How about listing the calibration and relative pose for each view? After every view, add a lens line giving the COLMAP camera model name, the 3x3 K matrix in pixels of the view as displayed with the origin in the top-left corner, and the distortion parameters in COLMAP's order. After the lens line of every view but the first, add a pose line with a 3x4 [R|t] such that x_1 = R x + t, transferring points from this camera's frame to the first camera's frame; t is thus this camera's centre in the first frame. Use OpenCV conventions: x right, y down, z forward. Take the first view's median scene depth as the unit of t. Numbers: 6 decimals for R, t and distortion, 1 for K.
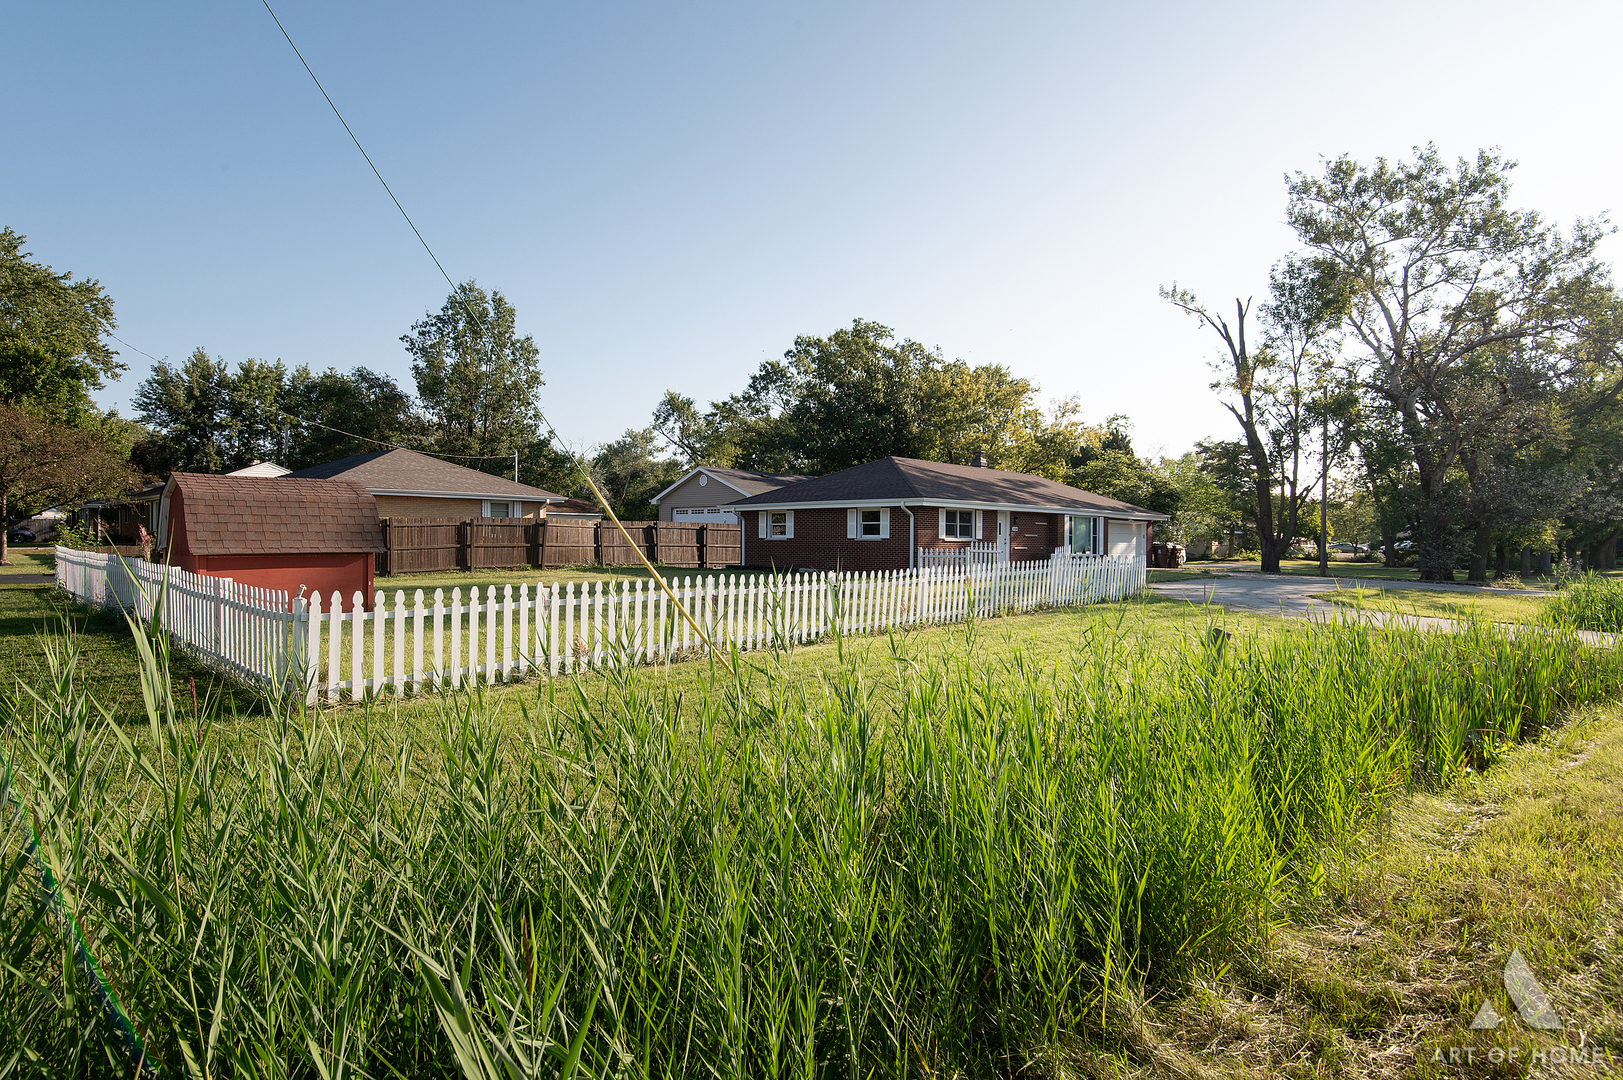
lens RADIAL K [[843.0, 0, 805.4], [0, 843.0, 541.7], [0, 0, 1]] dist [0.046677, -0.038669]
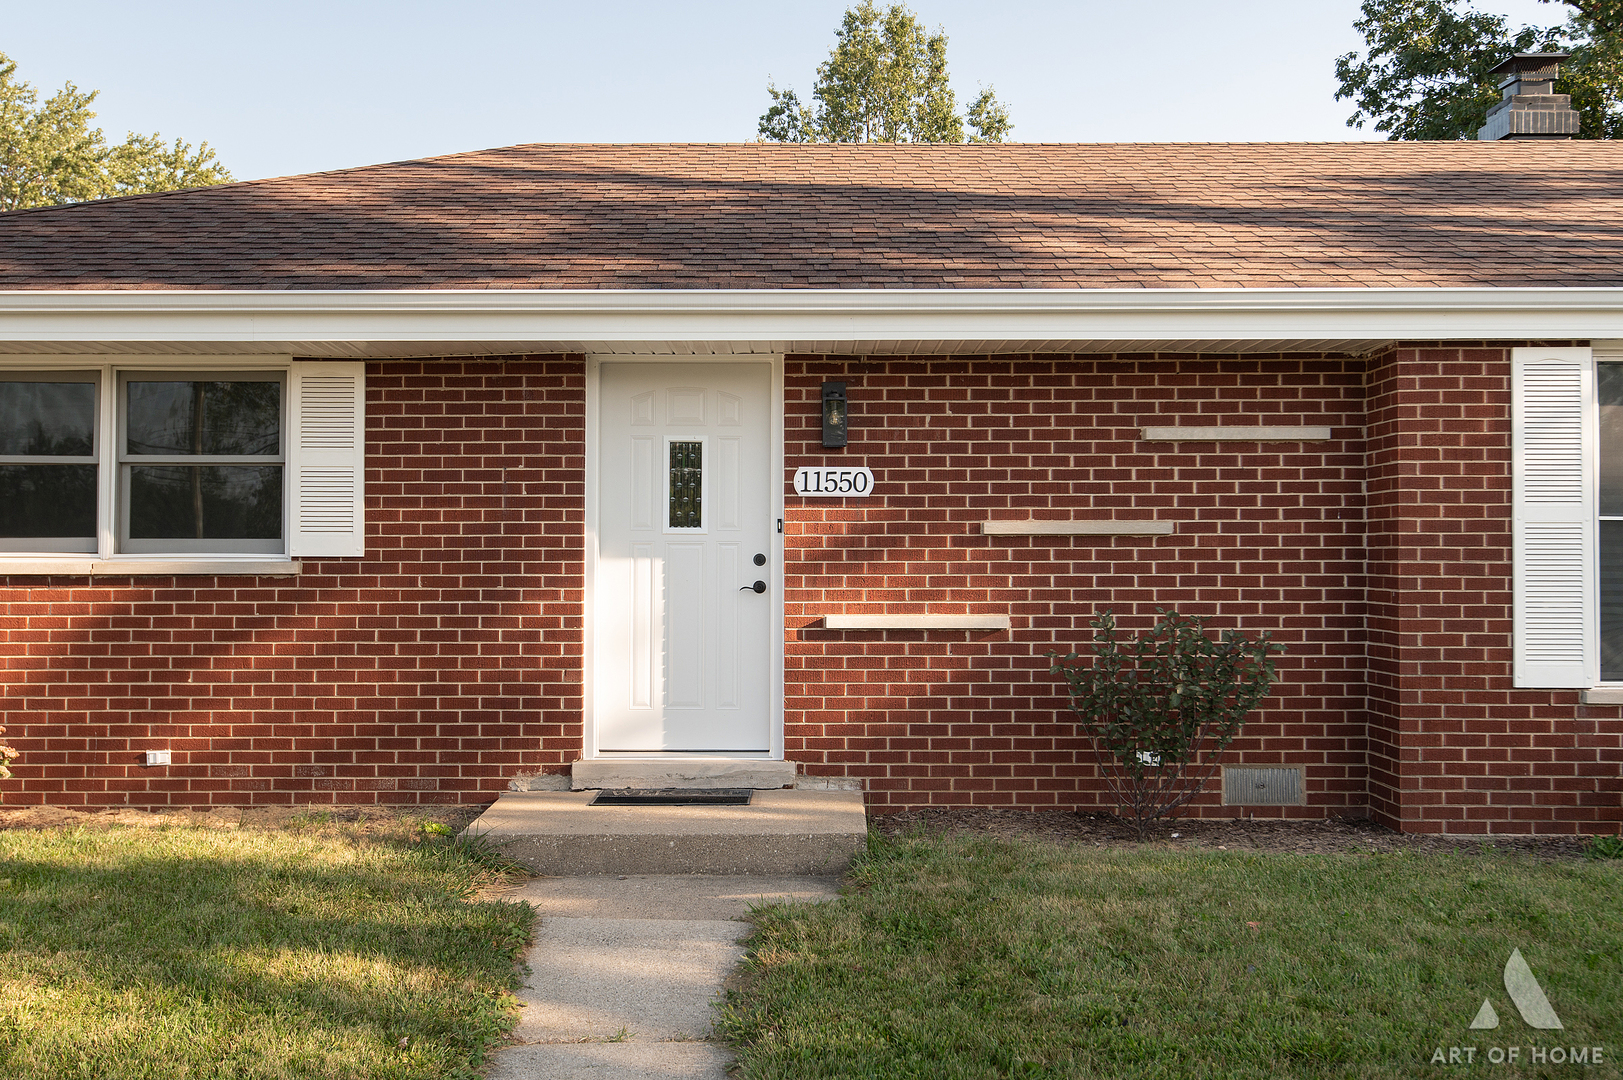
lens RADIAL K [[1579.6, 0, 774.2], [0, 1579.6, 539.6], [0, 0, 1]] dist [0.023024, 0.010465]
pose [[0.667750, -0.014660, -0.744241, 0.213057], [0.002836, 0.999849, -0.017150, -0.000572], [0.744380, 0.009342, 0.667690, 0.407475]]
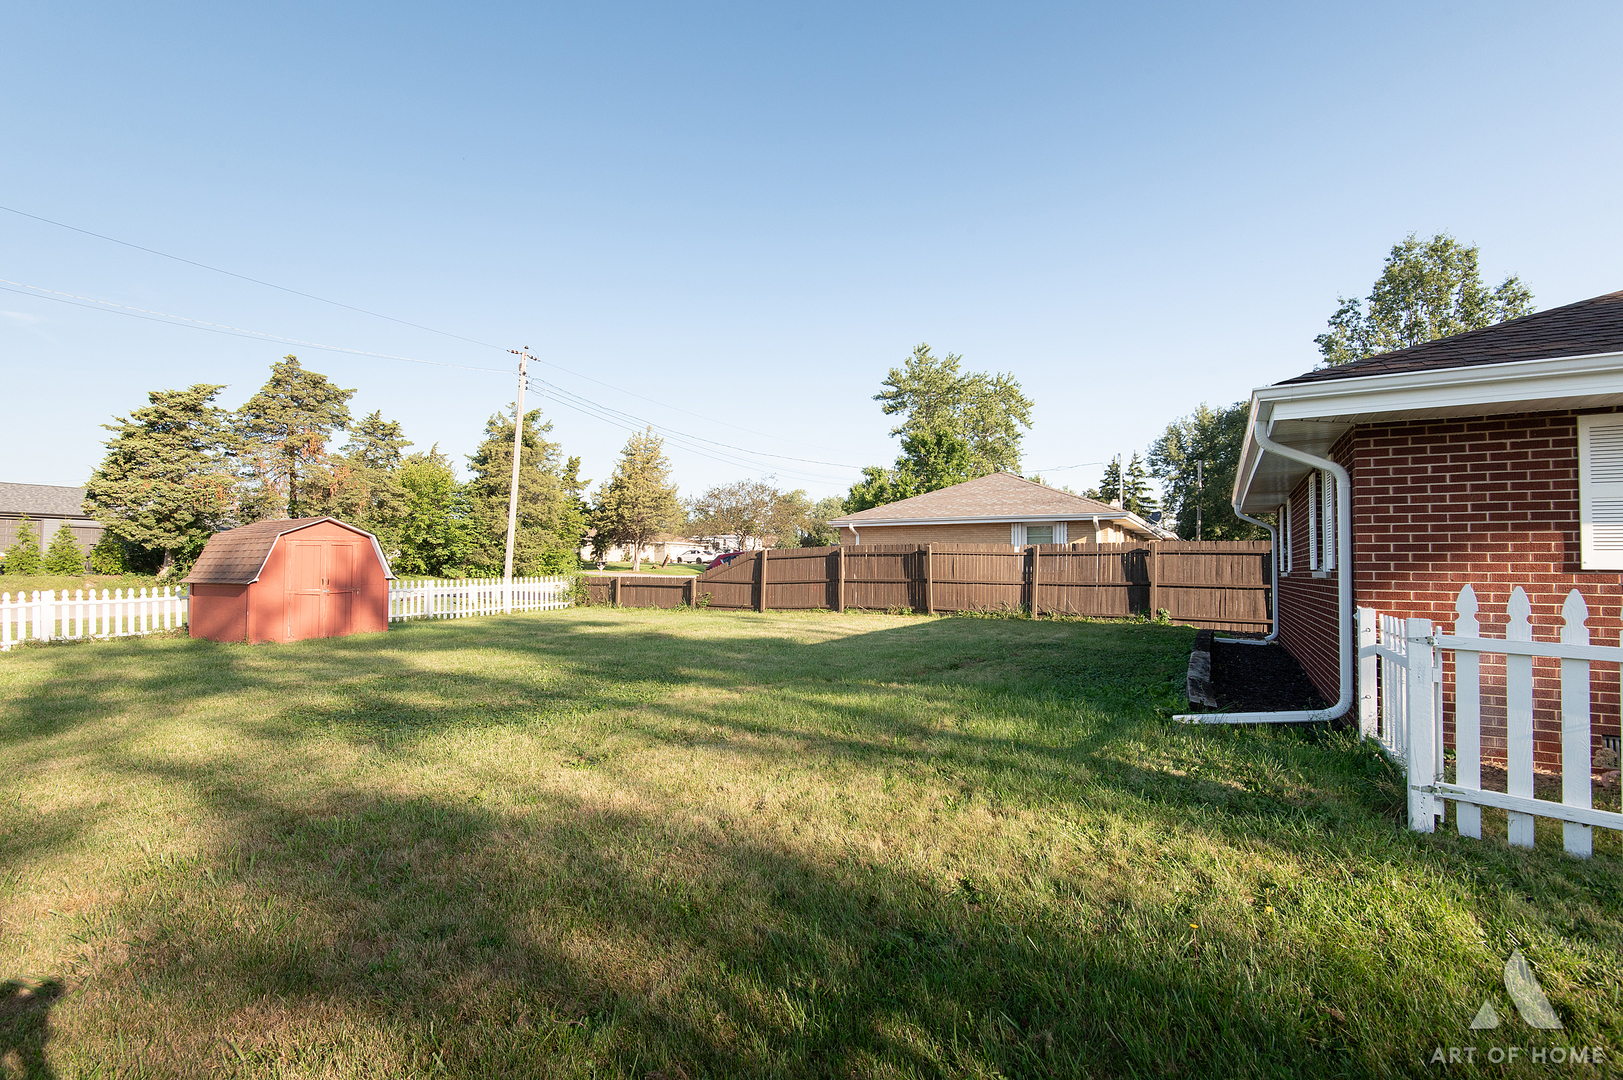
lens RADIAL K [[729.4, 0, 808.2], [0, 729.4, 541.3], [0, 0, 1]] dist [0.037057, -0.022891]
pose [[0.224349, -0.041608, -0.973620, 0.124085], [-0.007072, 0.998992, -0.044322, -0.000400], [0.974483, 0.016829, 0.223829, 0.343316]]
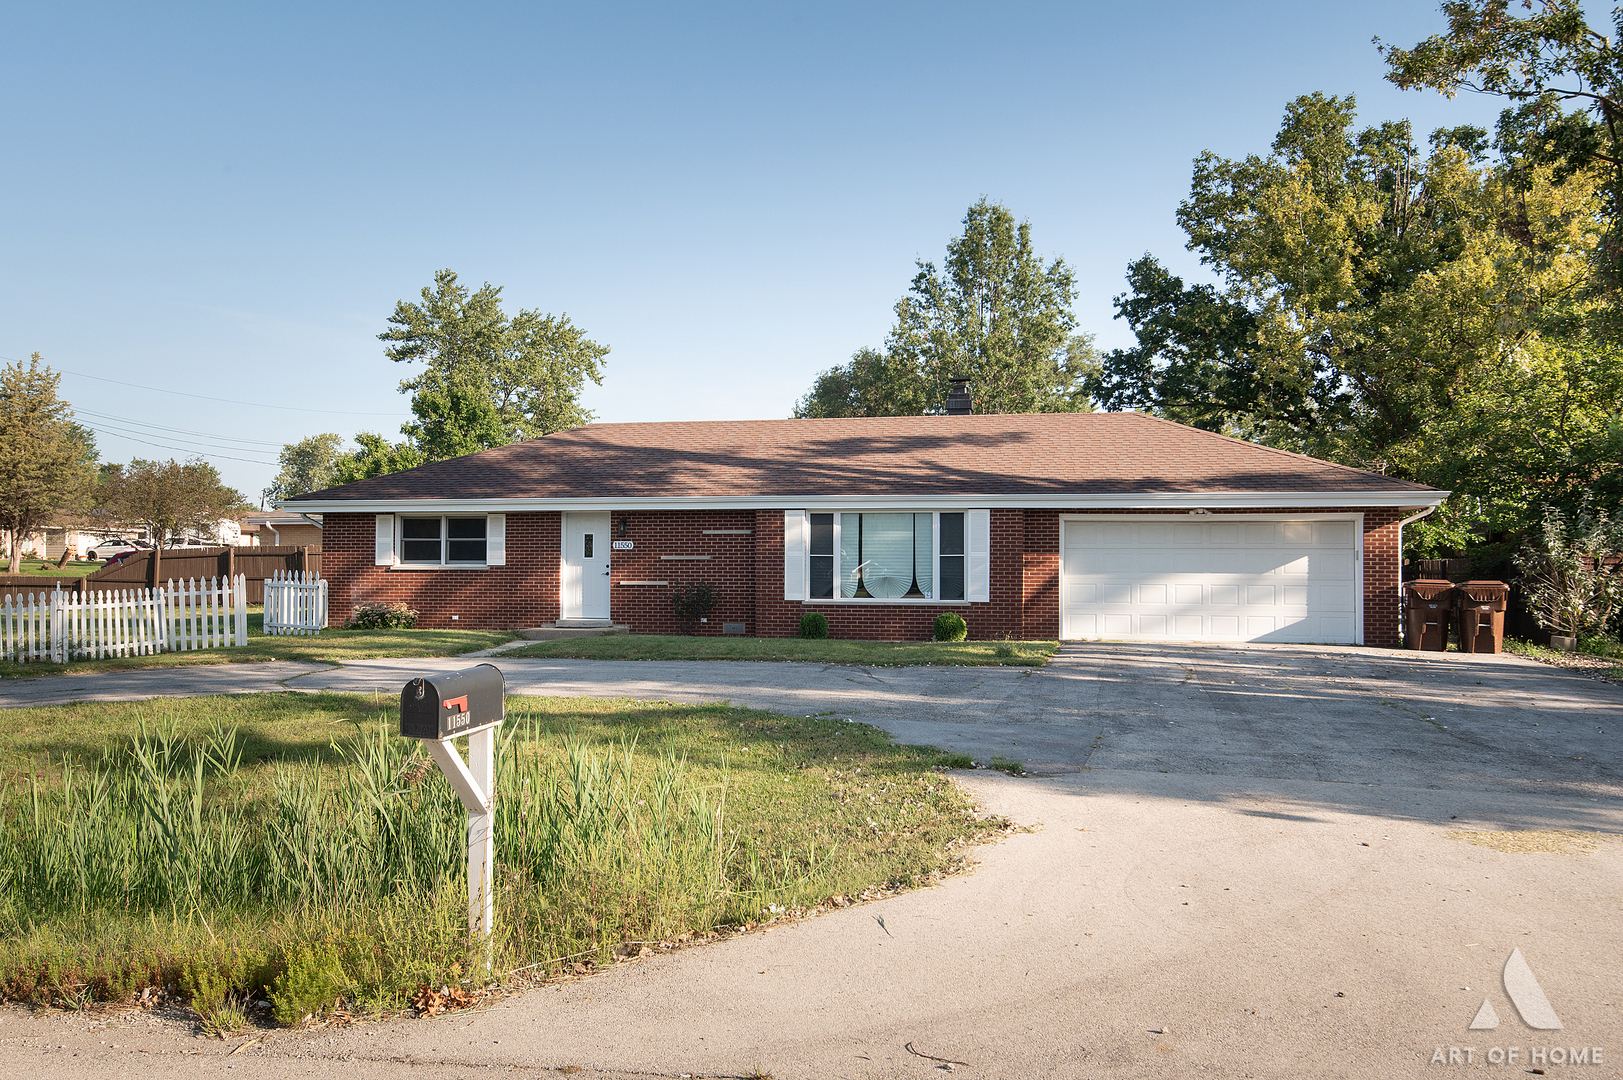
lens RADIAL K [[1356.2, 0, 811.5], [0, 1356.2, 540.0], [0, 0, 1]] dist [0.006971, -0.003741]
pose [[0.504949, -0.025488, -0.862773, 0.496948], [-0.001170, 0.999543, -0.030213, 0.003189], [0.863148, 0.016266, 0.504688, 0.340509]]
